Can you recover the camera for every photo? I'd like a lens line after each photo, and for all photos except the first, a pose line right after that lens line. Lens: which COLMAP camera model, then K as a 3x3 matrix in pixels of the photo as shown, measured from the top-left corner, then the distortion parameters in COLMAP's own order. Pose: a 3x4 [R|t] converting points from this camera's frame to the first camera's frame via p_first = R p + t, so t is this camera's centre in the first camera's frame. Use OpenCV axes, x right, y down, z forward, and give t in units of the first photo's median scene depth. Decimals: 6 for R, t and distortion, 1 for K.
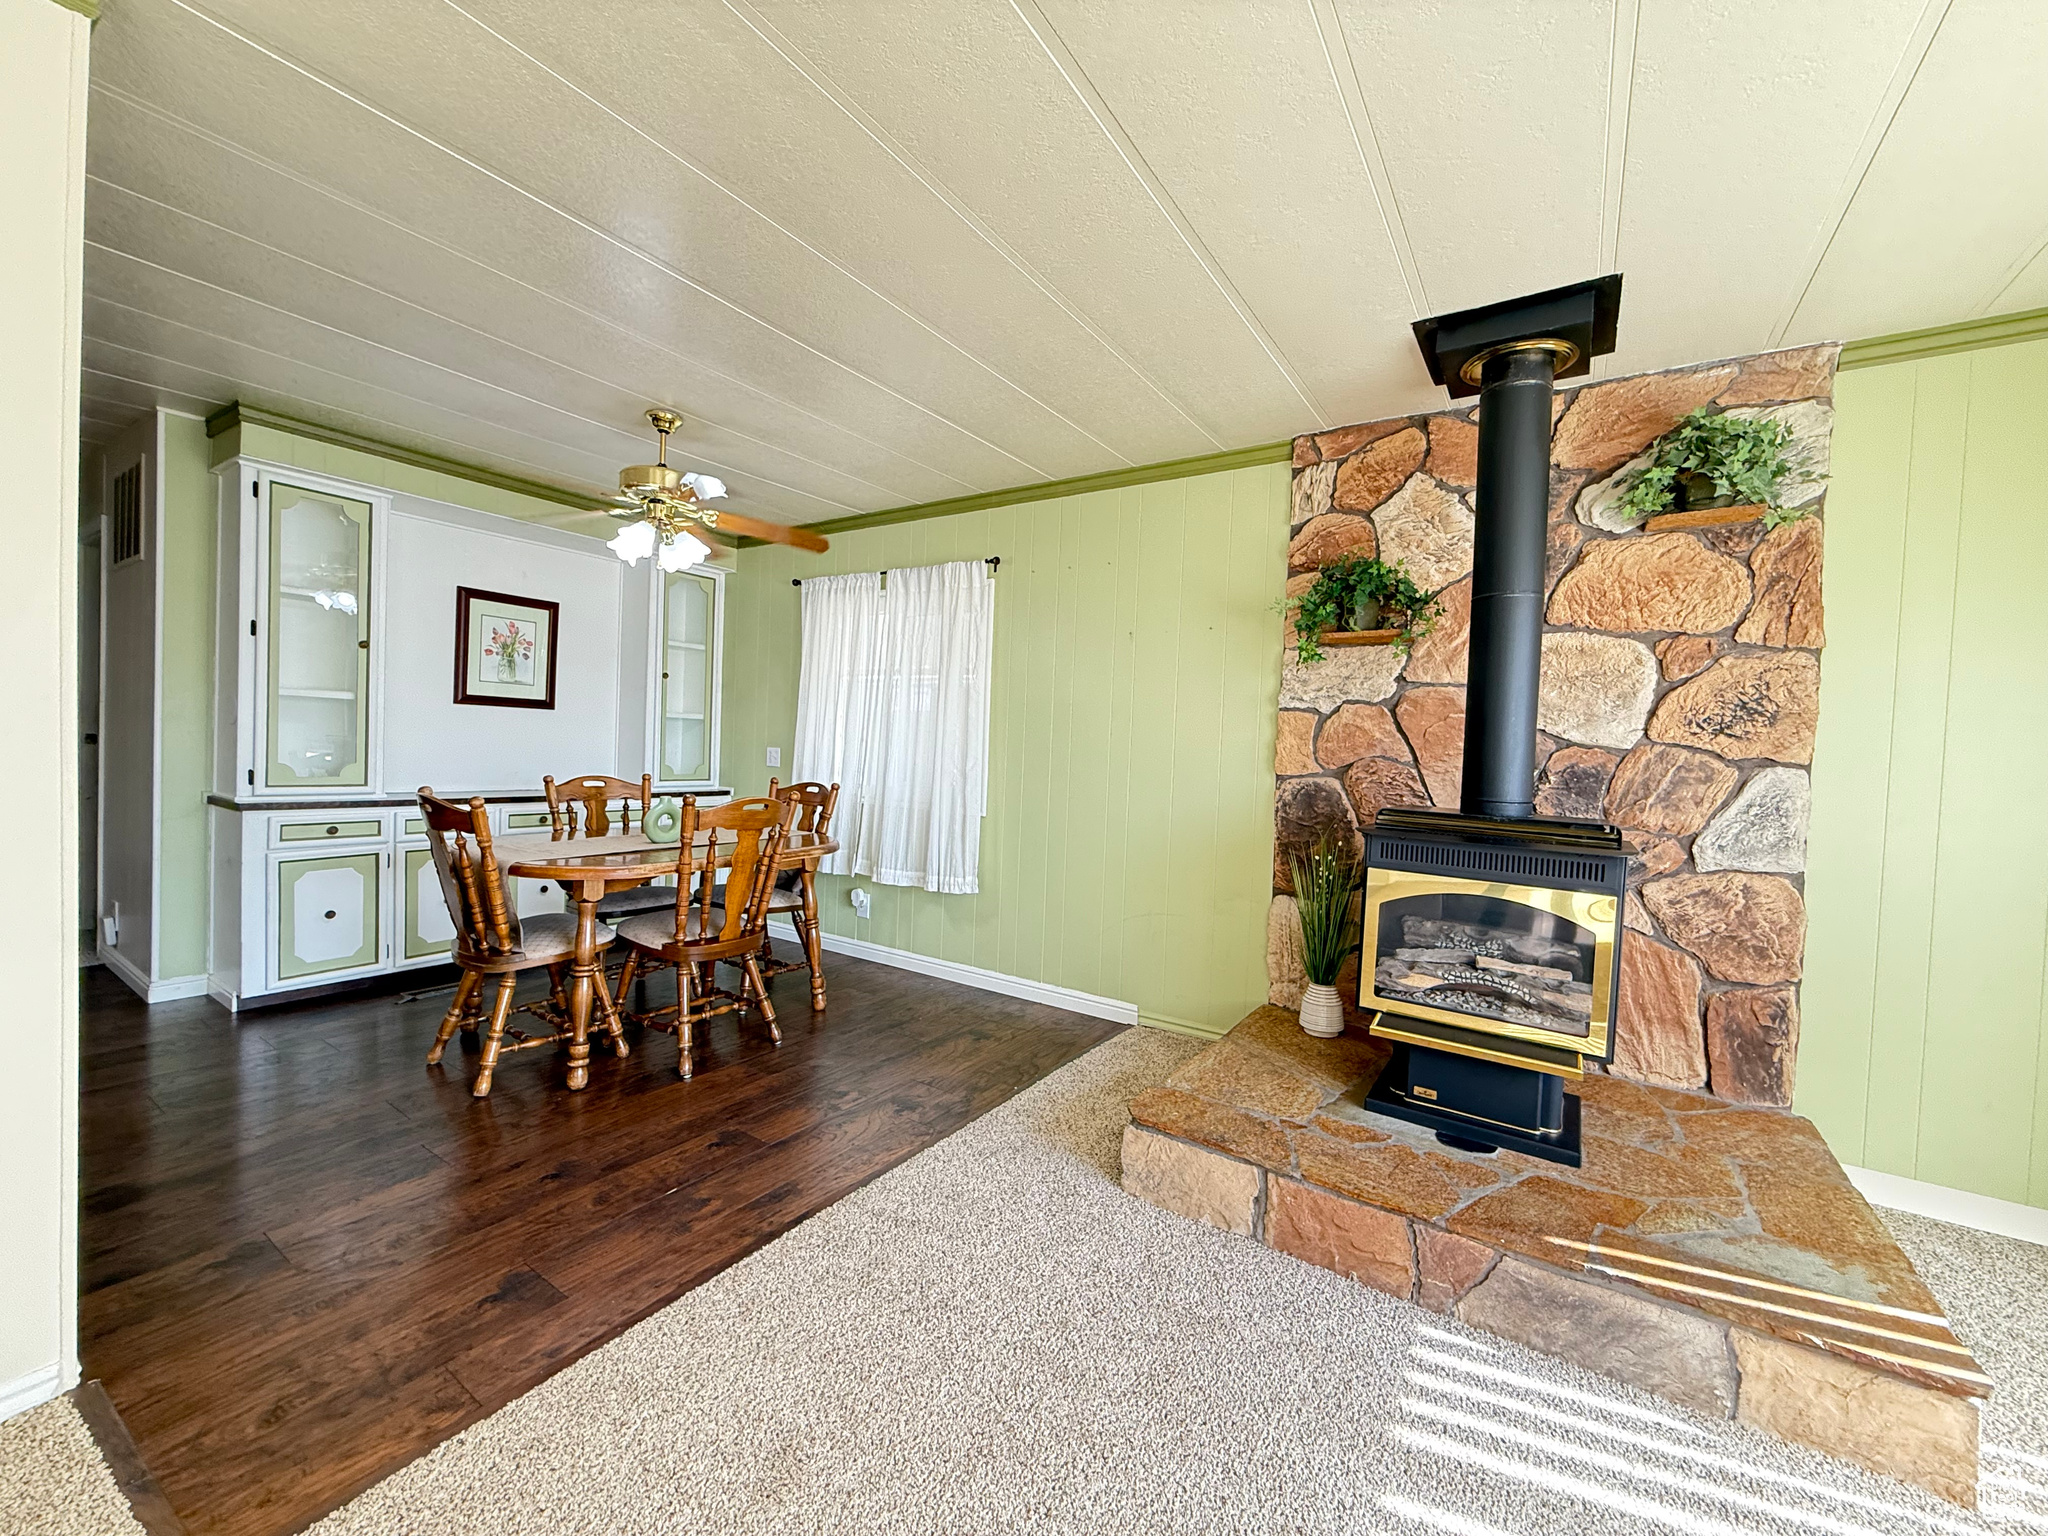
lens RADIAL K [[818.3, 0, 1023.0], [0, 818.3, 764.2], [0, 0, 1]] dist [-0.004571, 0.001026]
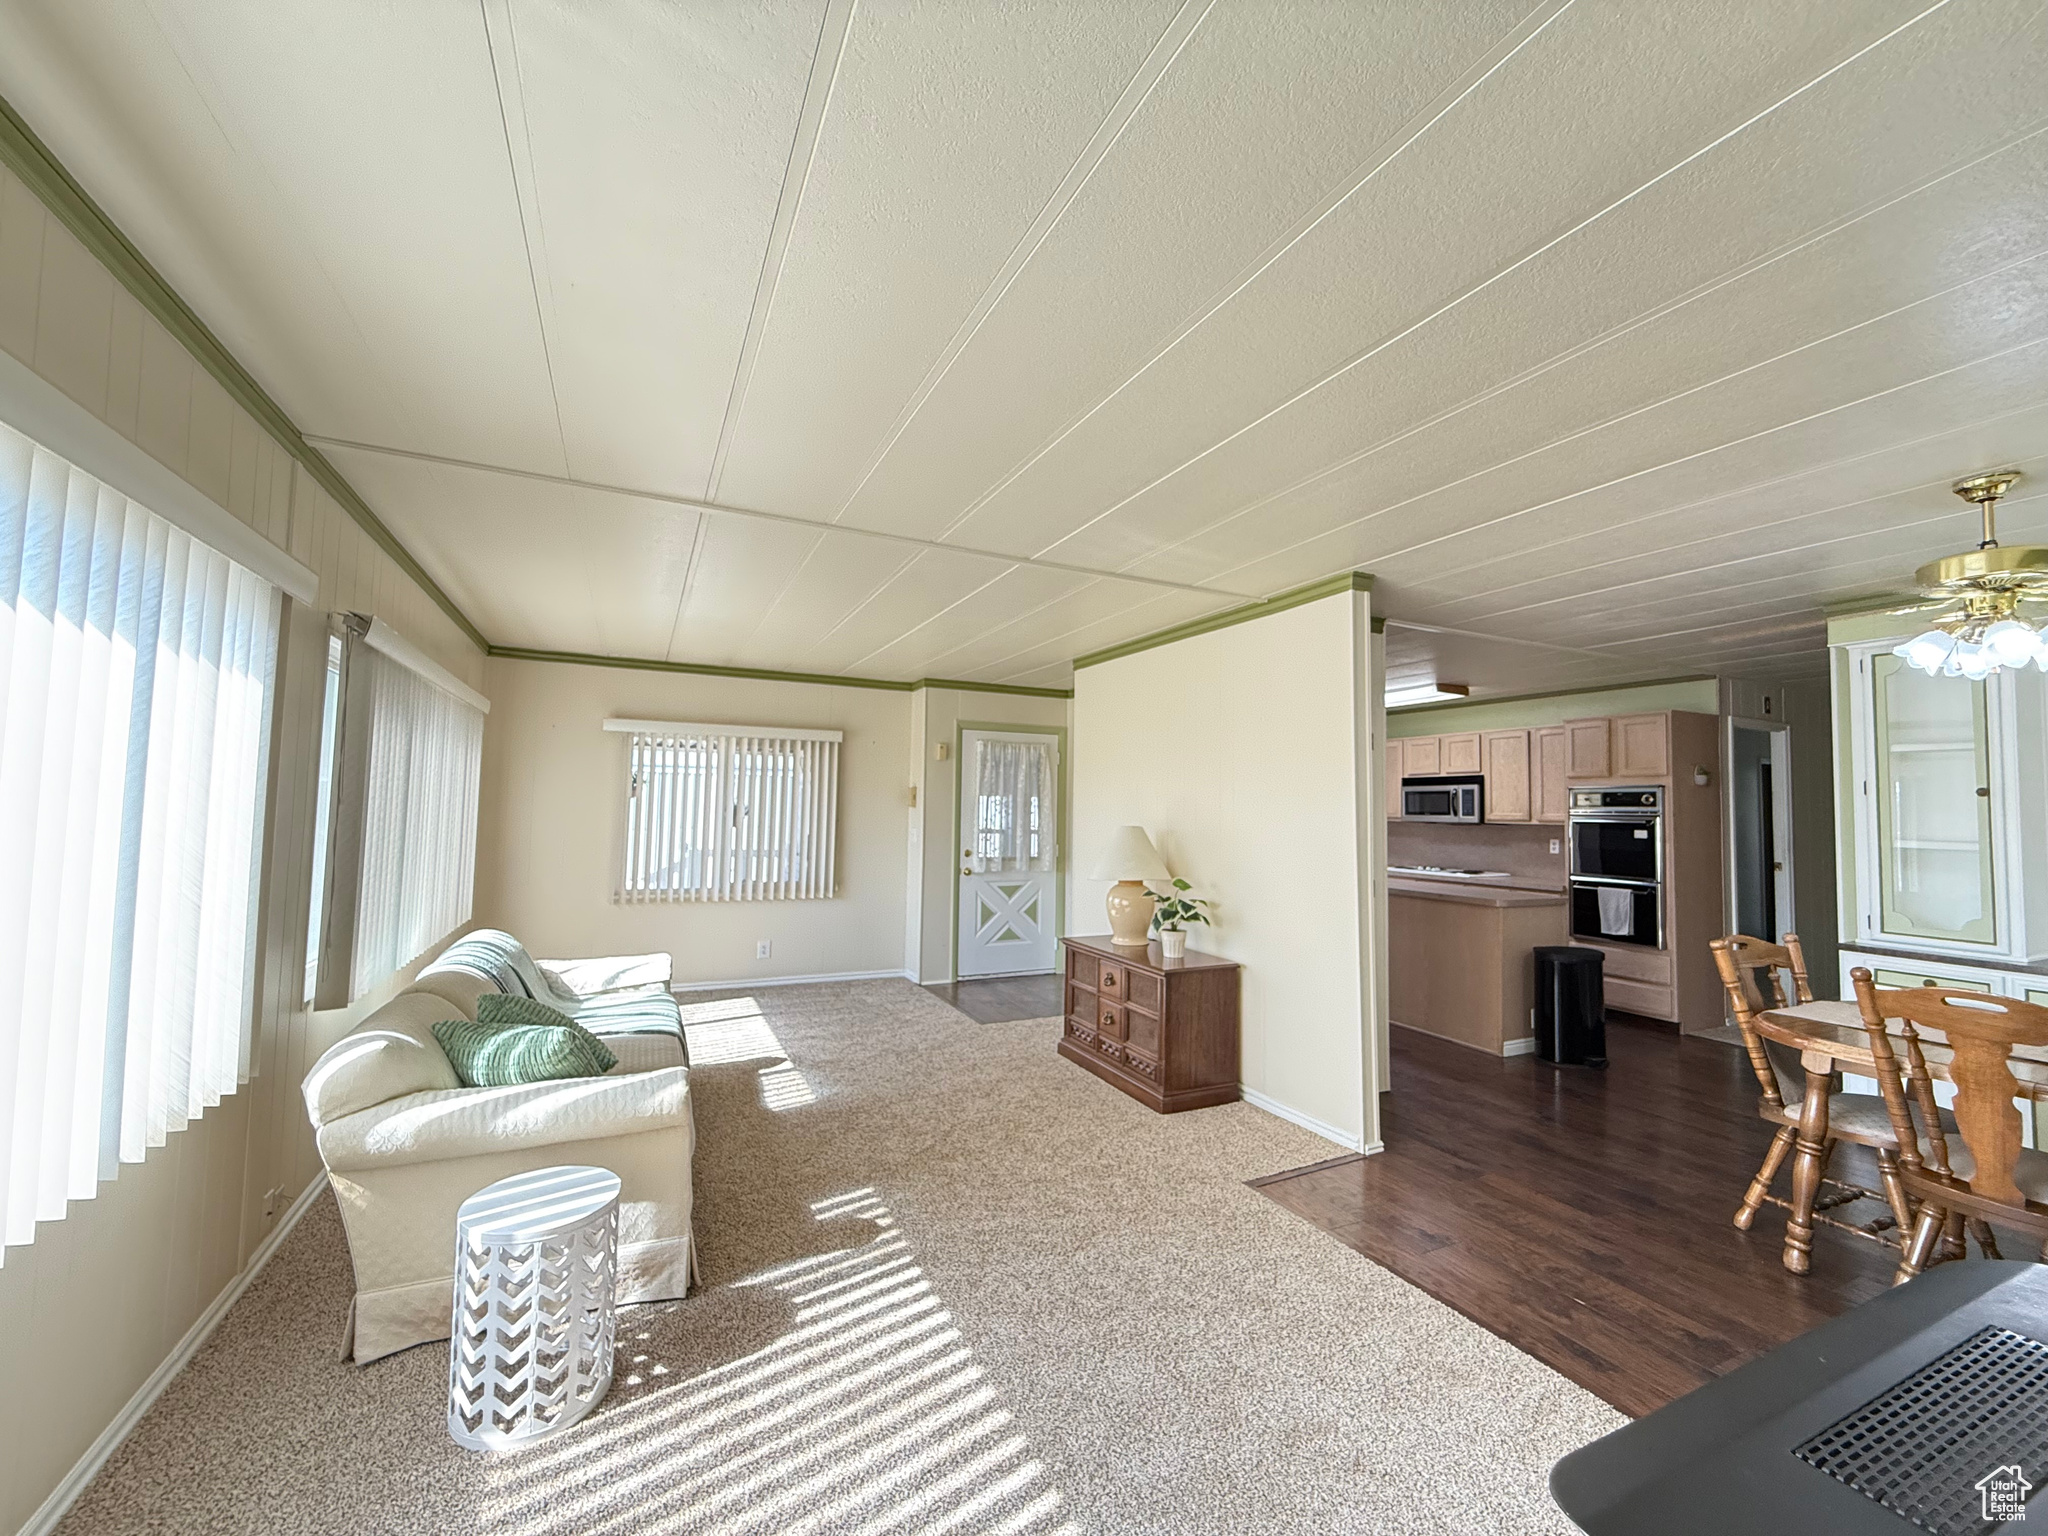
lens RADIAL K [[818.3, 0, 1023.0], [0, 818.3, 764.2], [0, 0, 1]] dist [-0.004571, 0.001026]
pose [[-0.510224, -0.099748, -0.854238, 0.765903], [-0.066804, 0.994847, -0.076266, -0.046993], [0.857443, 0.018153, -0.514258, 0.731368]]
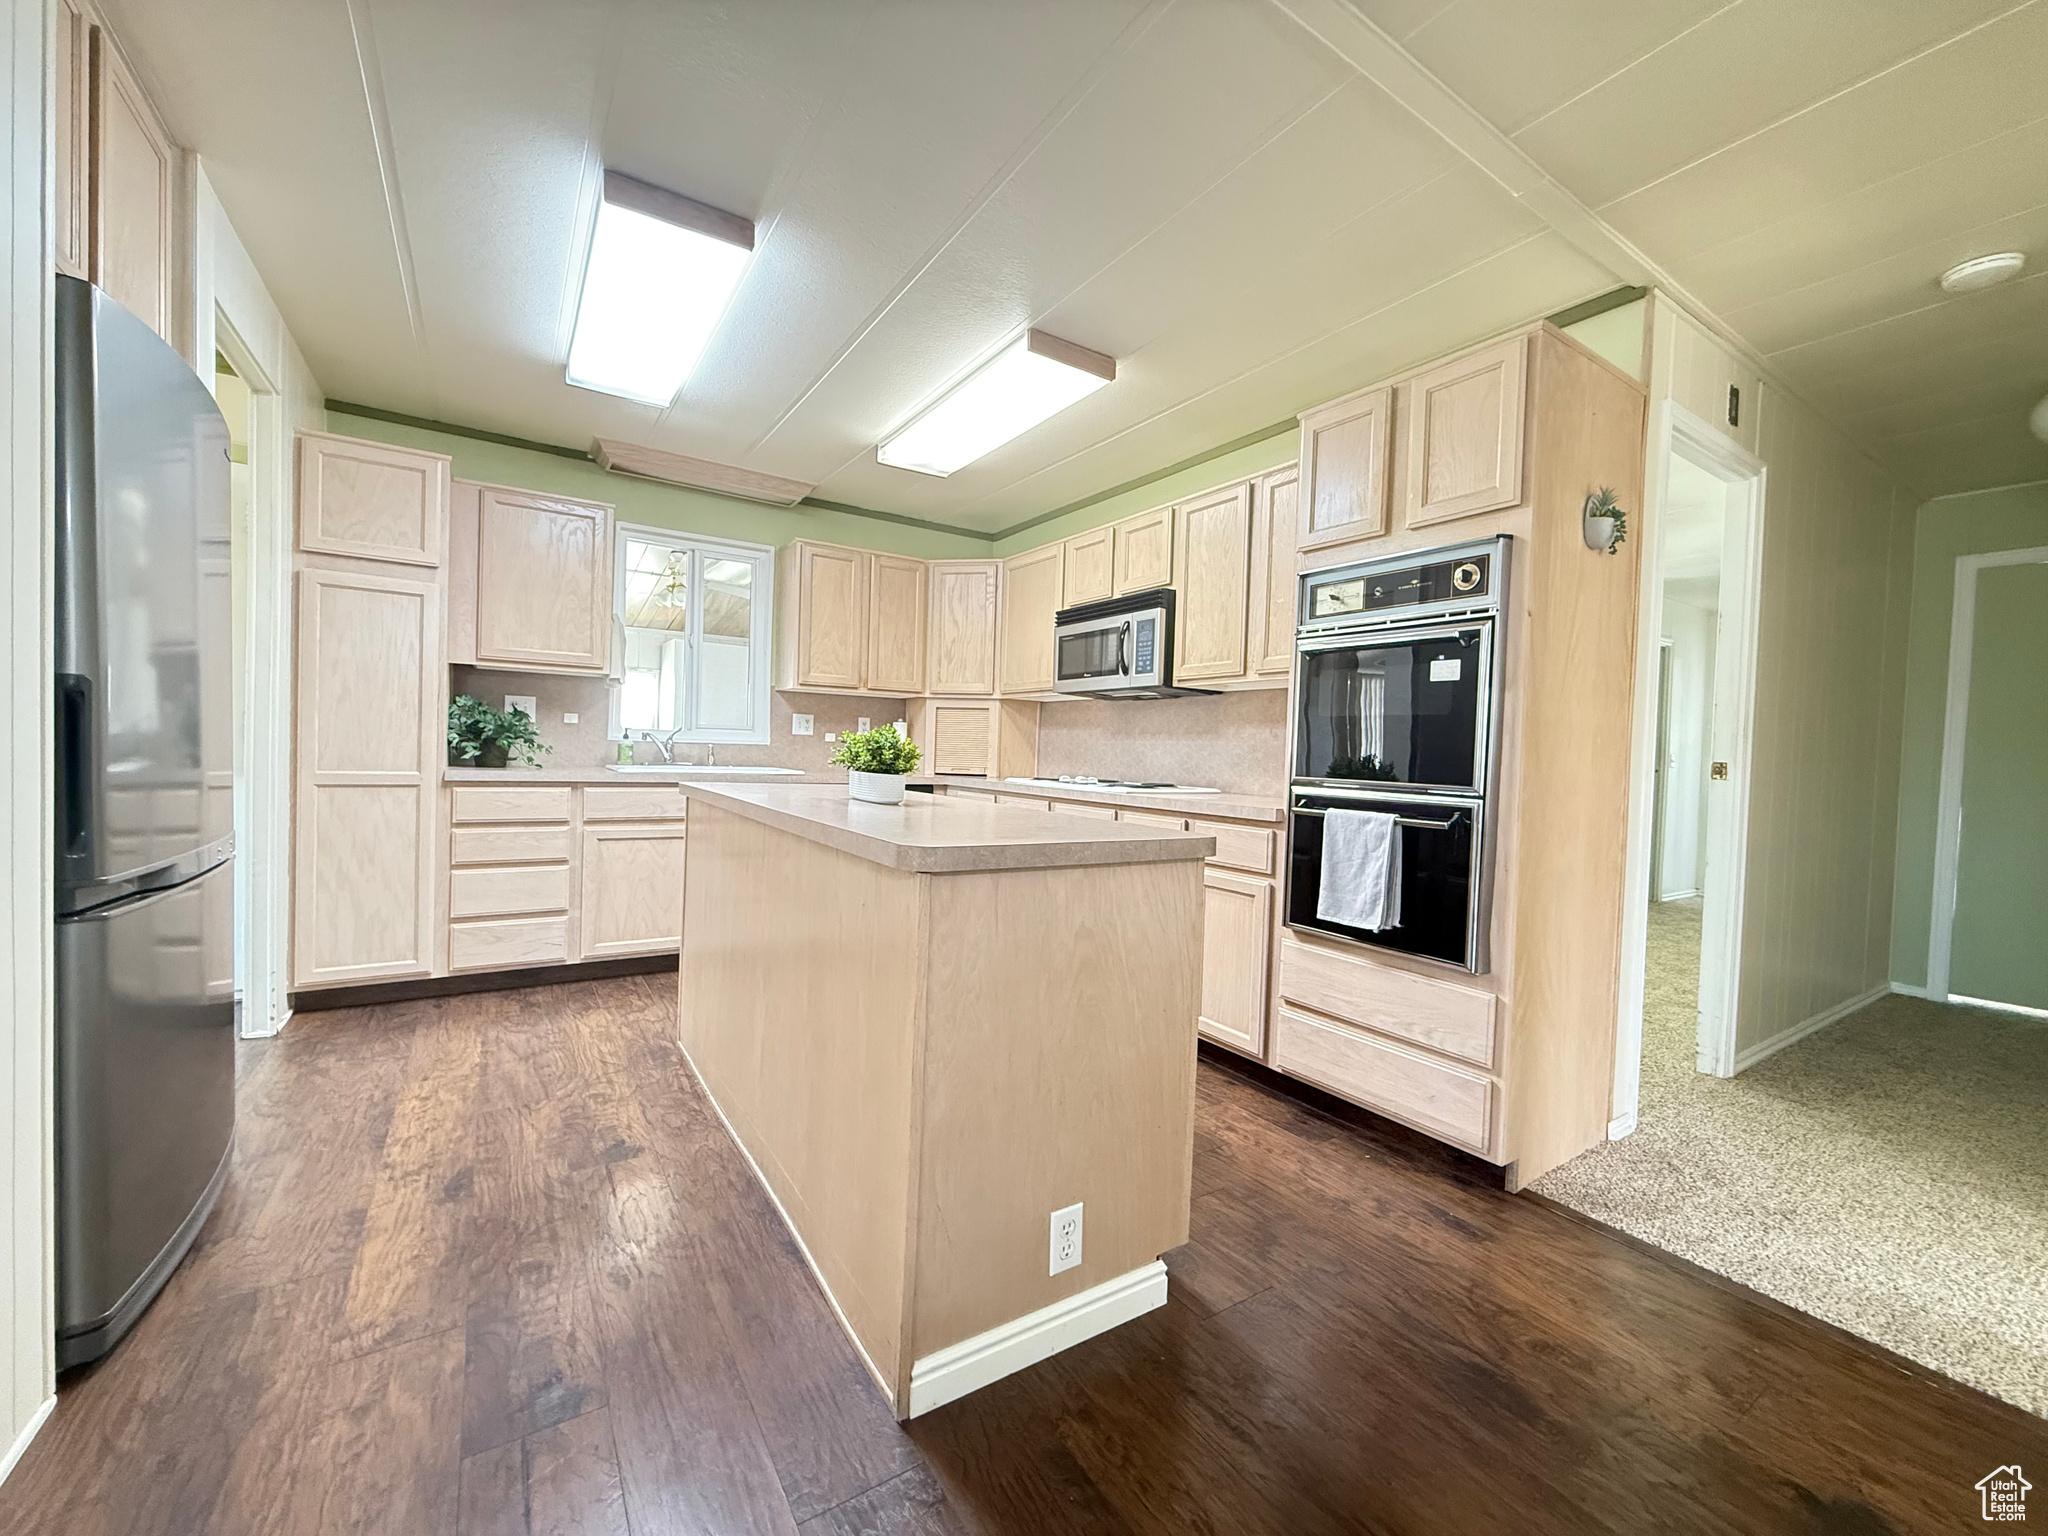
lens RADIAL K [[818.3, 0, 1023.0], [0, 818.3, 764.2], [0, 0, 1]] dist [-0.004571, 0.001026]
pose [[-0.391633, -0.038304, -0.919324, -0.905012], [-0.075223, 0.997121, -0.009500, -0.006068], [0.917041, 0.065434, -0.393387, 0.950889]]
